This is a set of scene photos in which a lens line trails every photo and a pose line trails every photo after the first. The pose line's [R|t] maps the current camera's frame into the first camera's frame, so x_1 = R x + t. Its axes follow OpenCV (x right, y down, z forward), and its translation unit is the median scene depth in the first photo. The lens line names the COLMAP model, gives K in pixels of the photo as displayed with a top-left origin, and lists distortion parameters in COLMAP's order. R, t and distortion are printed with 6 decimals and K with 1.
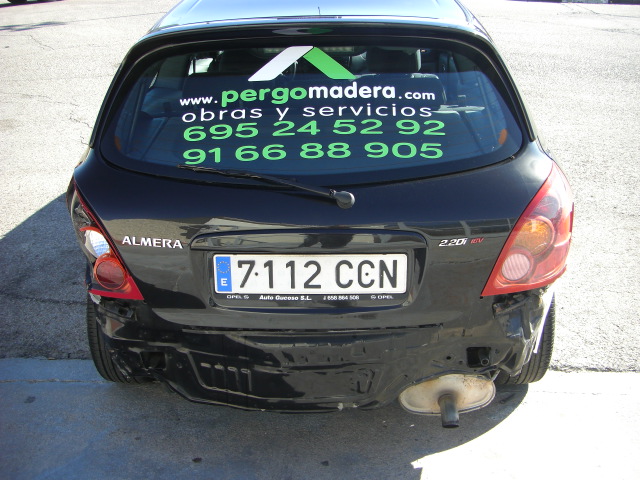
lens RADIAL K [[717.5, 0, 317.6], [0, 717.5, 237.7], [0, 0, 1]] dist [-0.144226, 0.000000]
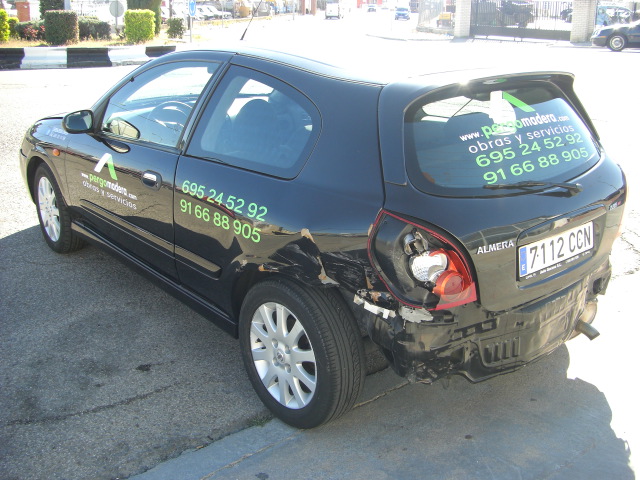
lens RADIAL K [[717.5, 0, 326.6], [0, 717.5, 236.4], [0, 0, 1]] dist [-0.144226, 0.000000]
pose [[0.739221, -0.192797, 0.645276, -1.244603], [0.250224, 0.968184, 0.002621, -0.088647], [-0.625252, 0.159526, 0.763945, 0.219651]]
